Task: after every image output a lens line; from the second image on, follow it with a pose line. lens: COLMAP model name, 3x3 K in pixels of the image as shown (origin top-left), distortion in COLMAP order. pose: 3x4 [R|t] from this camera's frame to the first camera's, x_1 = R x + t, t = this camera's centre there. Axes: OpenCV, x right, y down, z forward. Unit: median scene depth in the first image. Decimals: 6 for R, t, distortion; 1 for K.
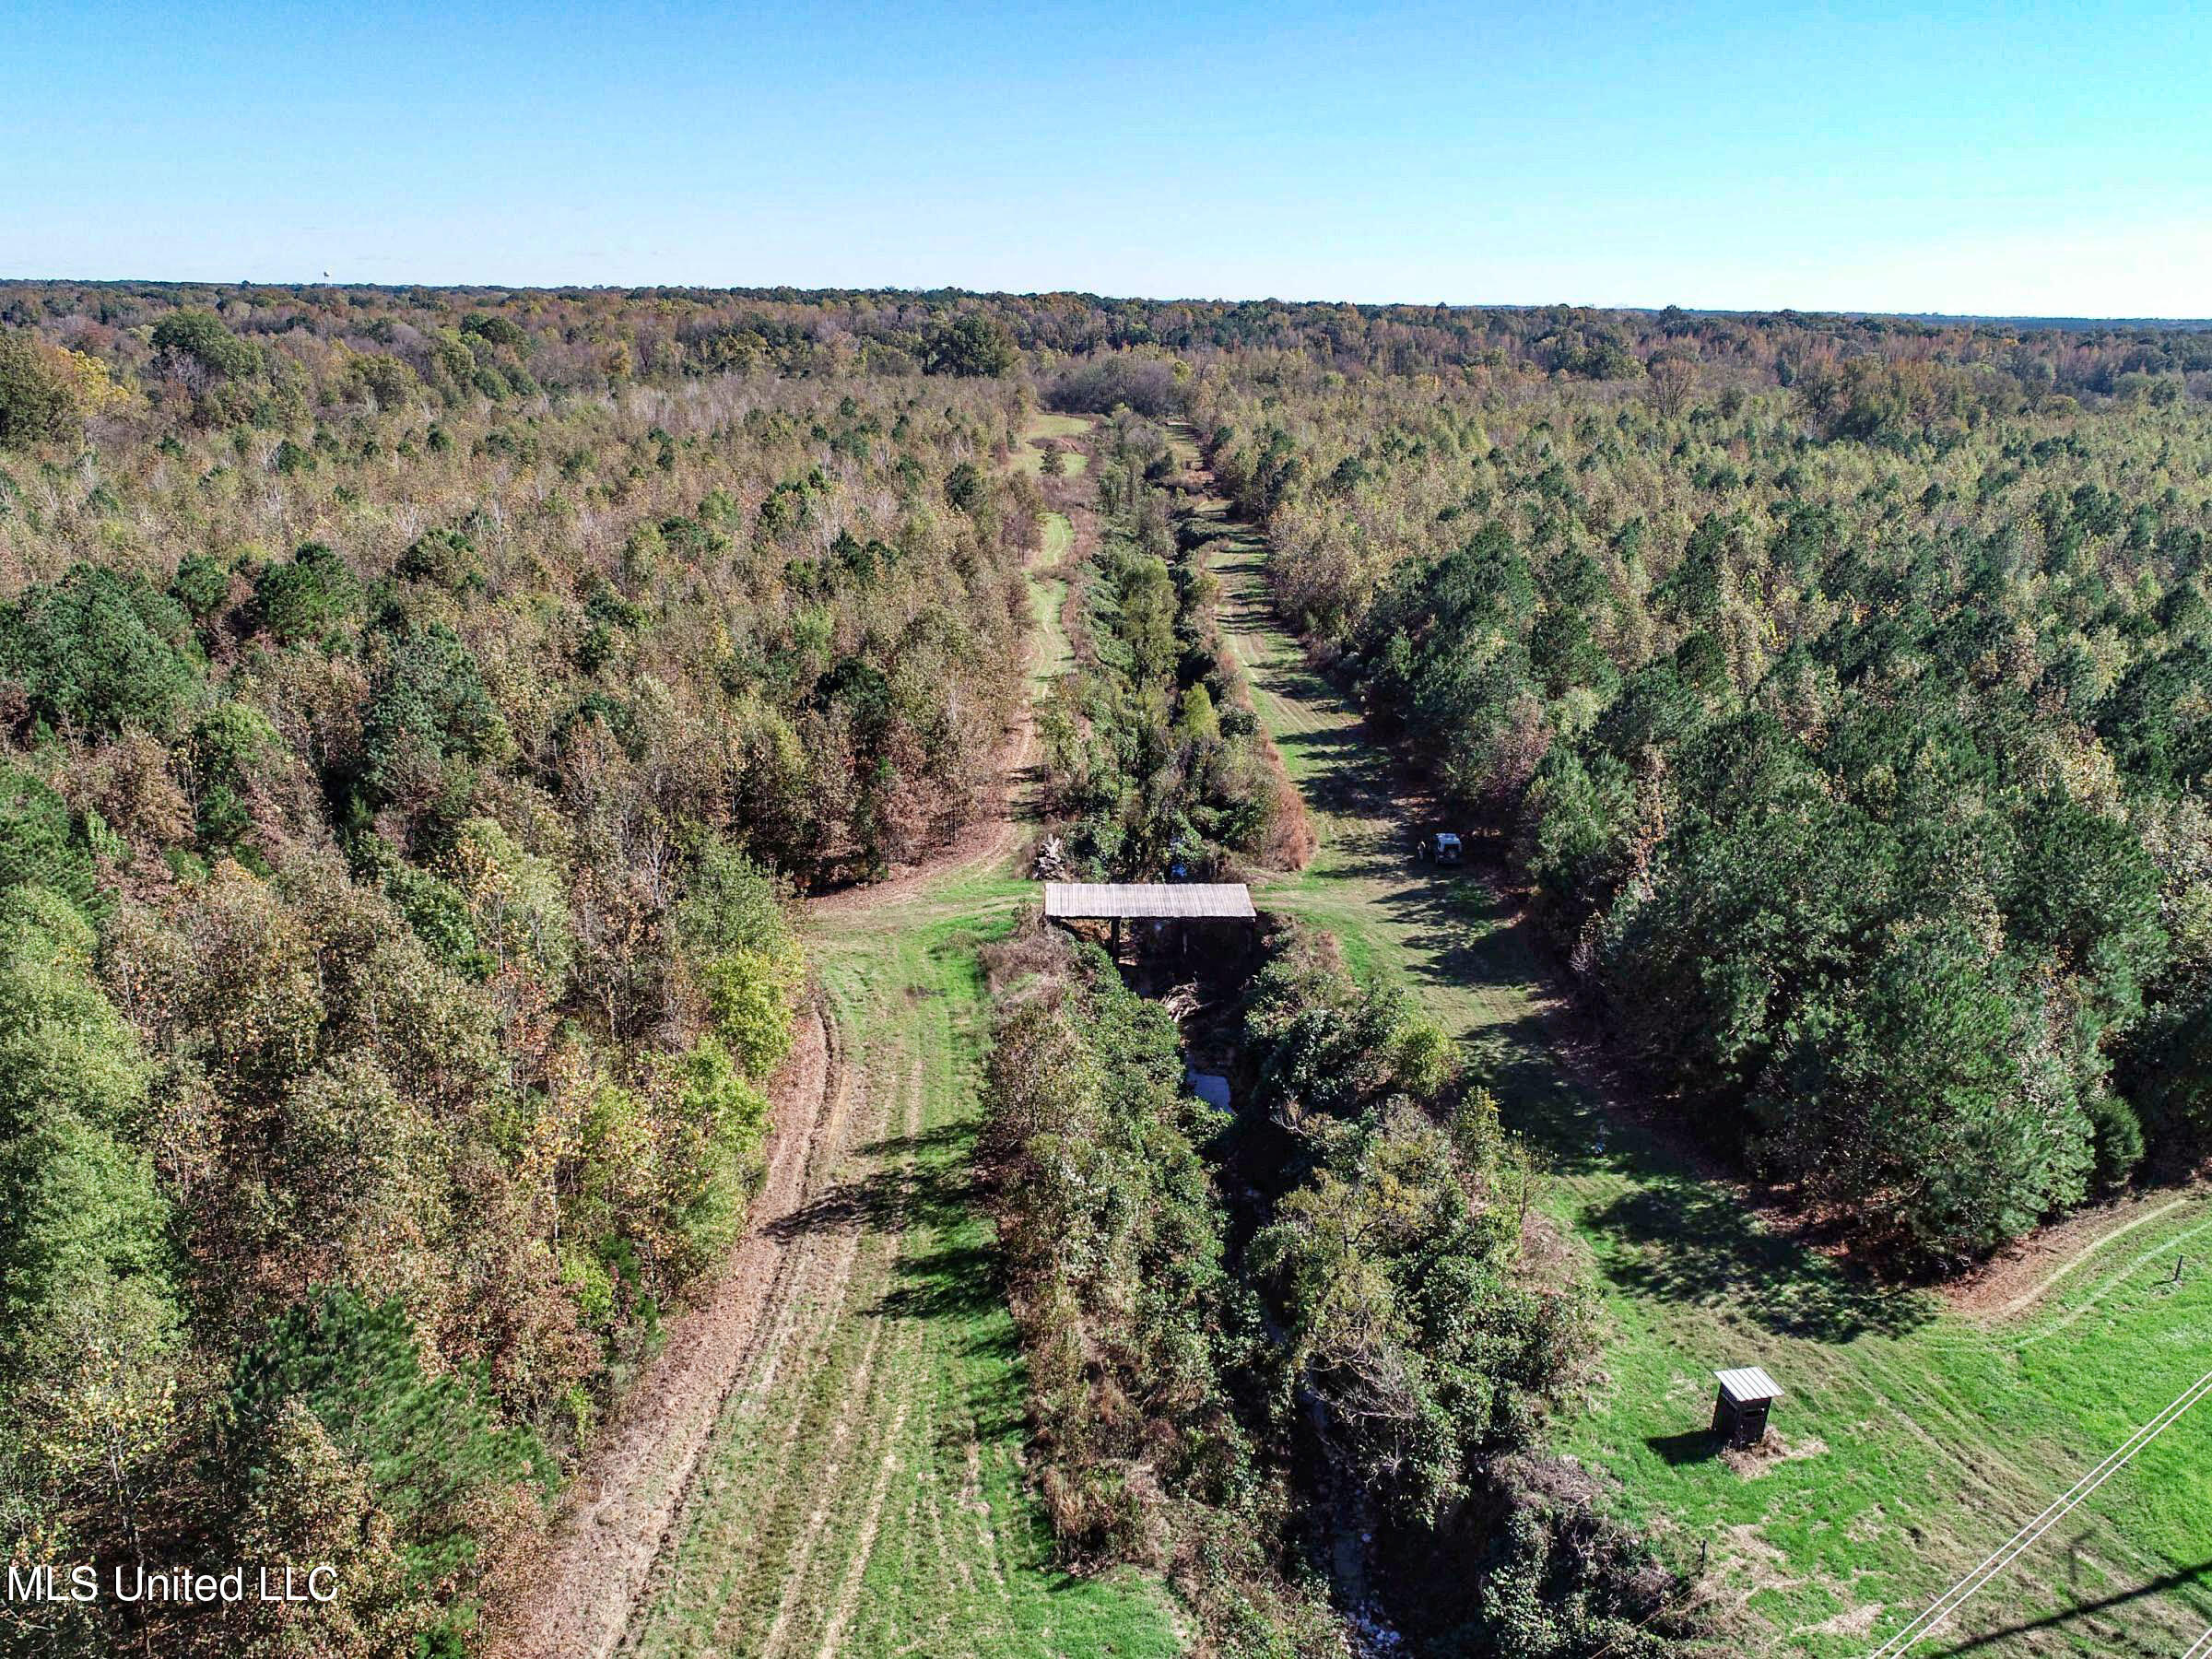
lens RADIAL K [[1592.1, 0, 1106.0], [0, 1592.1, 829.5], [0, 0, 1]] dist [-0.029951, 0.001712]
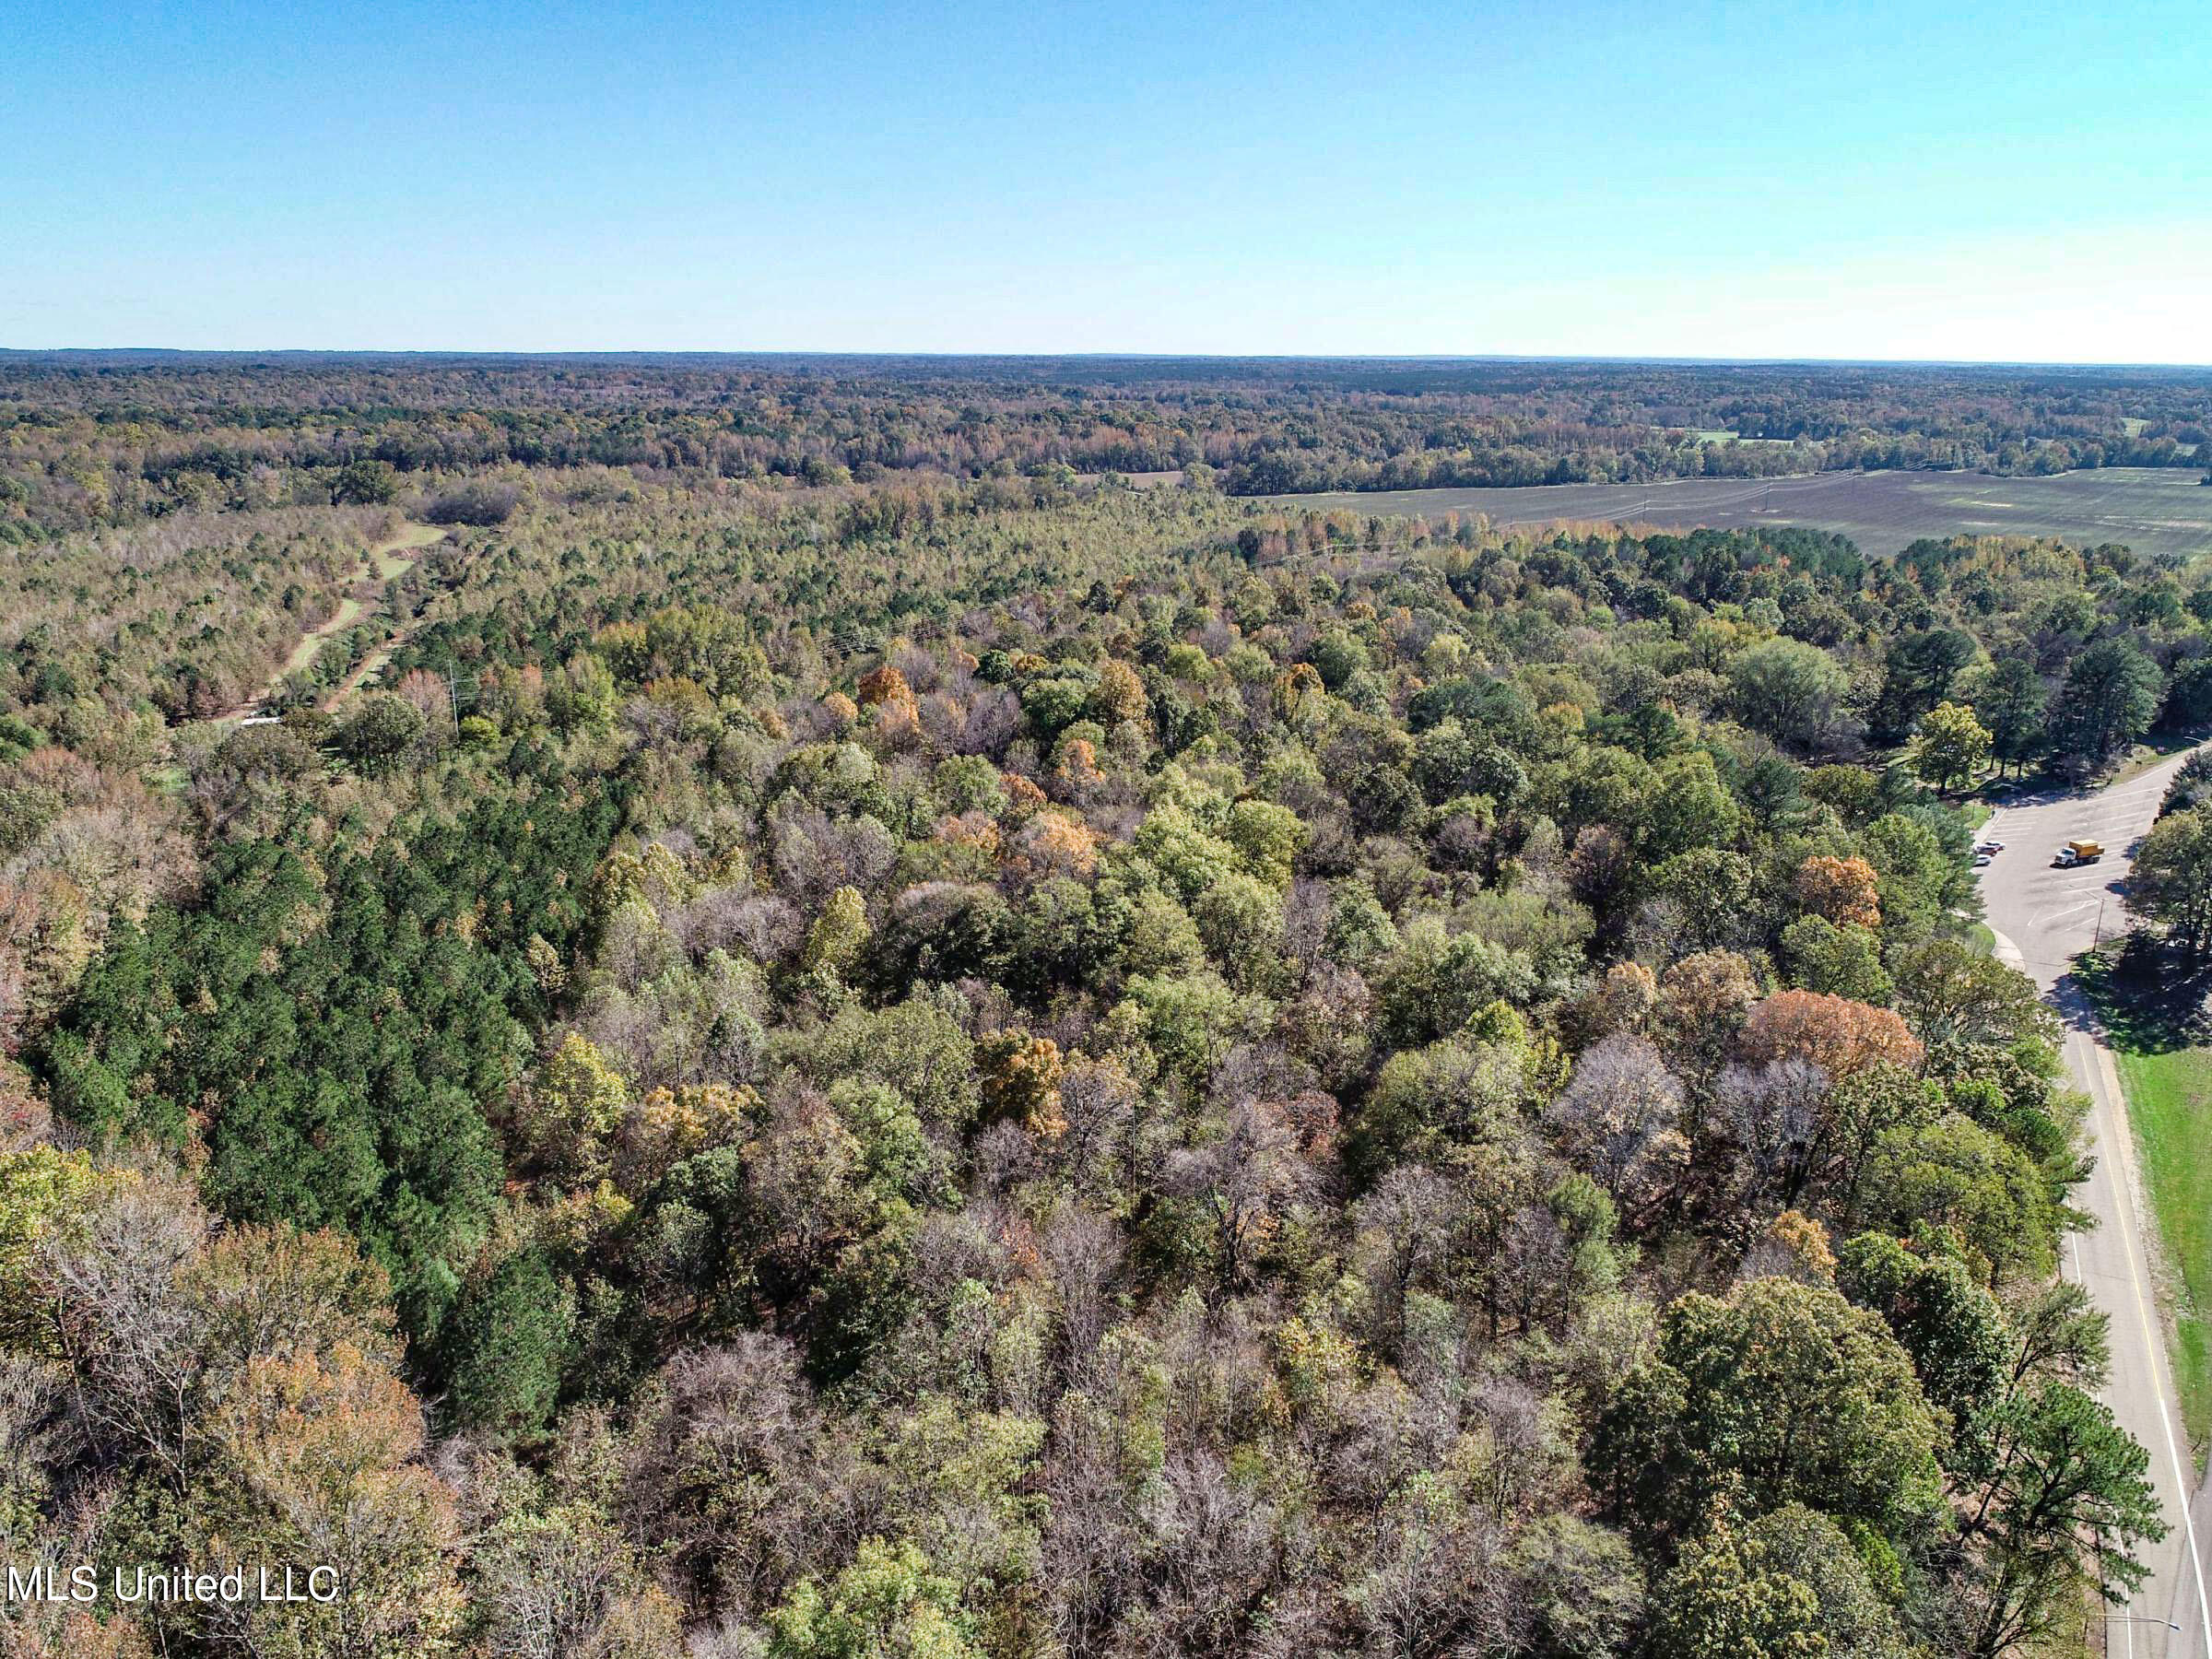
lens RADIAL K [[1592.1, 0, 1106.0], [0, 1592.1, 829.5], [0, 0, 1]] dist [-0.029951, 0.001712]
pose [[0.962612, -0.083861, 0.257576, 0.526650], [0.090484, 0.995800, -0.013944, 0.296724], [-0.255325, 0.036729, 0.966157, -1.745922]]
